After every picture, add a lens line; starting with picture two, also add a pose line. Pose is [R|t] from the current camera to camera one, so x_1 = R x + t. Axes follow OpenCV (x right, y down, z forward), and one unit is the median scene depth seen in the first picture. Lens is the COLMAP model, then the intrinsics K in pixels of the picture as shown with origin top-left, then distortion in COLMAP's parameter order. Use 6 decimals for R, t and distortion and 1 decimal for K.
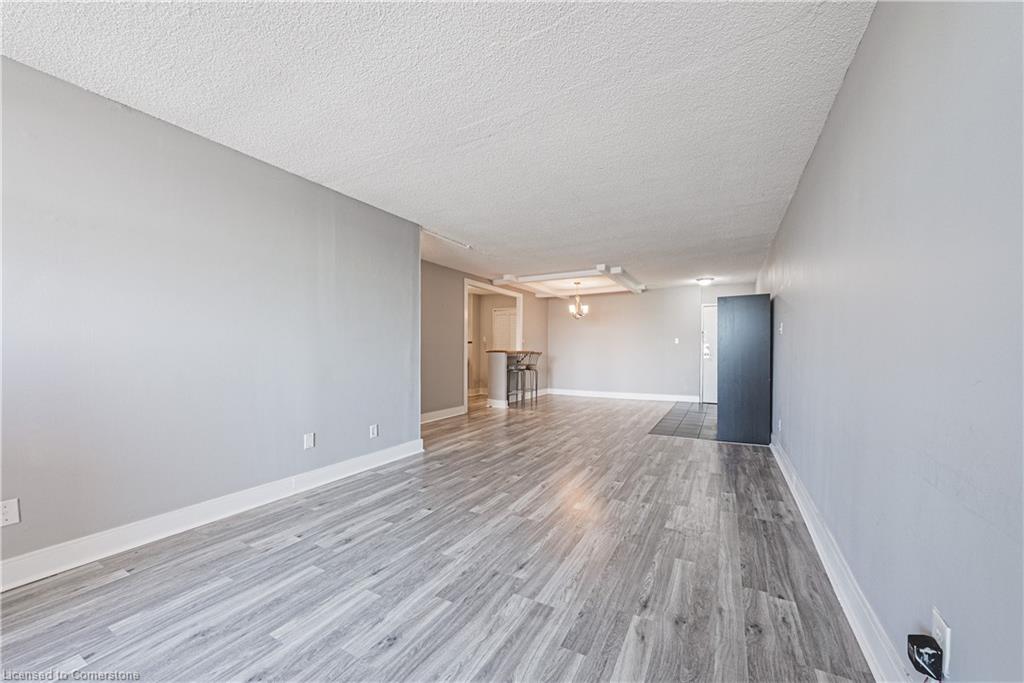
lens RADIAL K [[352.6, 0, 547.8], [0, 352.6, 352.9], [0, 0, 1]] dist [-0.003999, 0.000013]
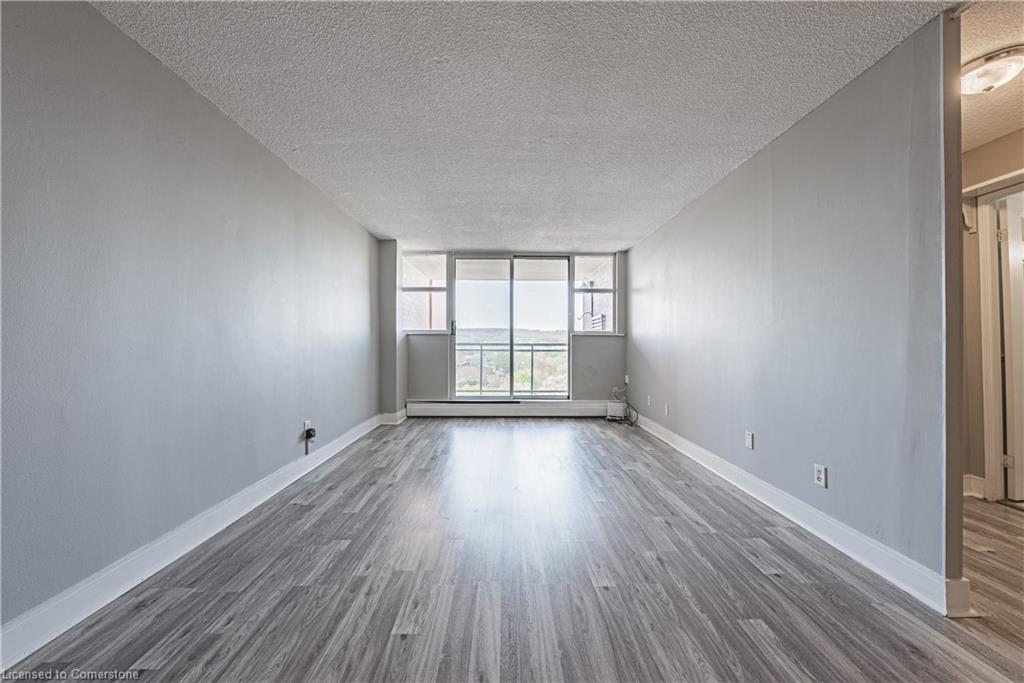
lens RADIAL K [[373.6, 0, 509.2], [0, 373.6, 340.0], [0, 0, 1]] dist [-0.000383, 0.000081]
pose [[-0.893870, -0.005987, -0.448287, 0.465159], [-0.005952, 0.999981, -0.001488, -0.007528], [0.448287, 0.001338, -0.893888, 2.331442]]
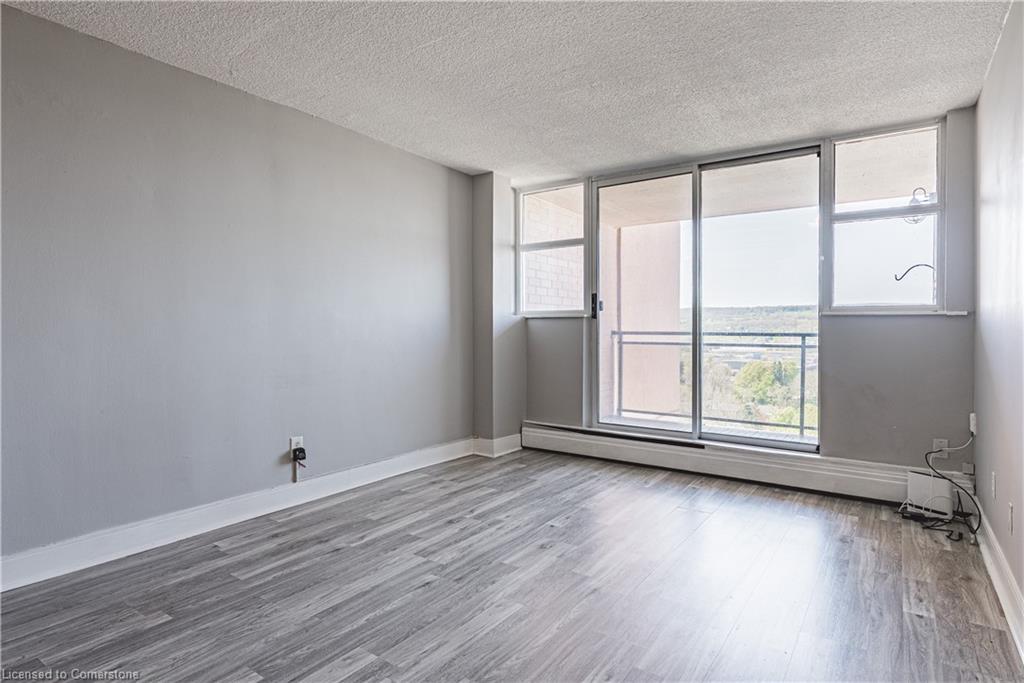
lens RADIAL K [[563.6, 0, 508.0], [0, 563.6, 331.8], [0, 0, 1]] dist [0.004197, -0.001059]
pose [[-0.985863, -0.004572, 0.167492, -0.460682], [-0.002817, 0.999939, 0.010720, -0.011592], [-0.167531, 0.010096, -0.985815, 2.151670]]
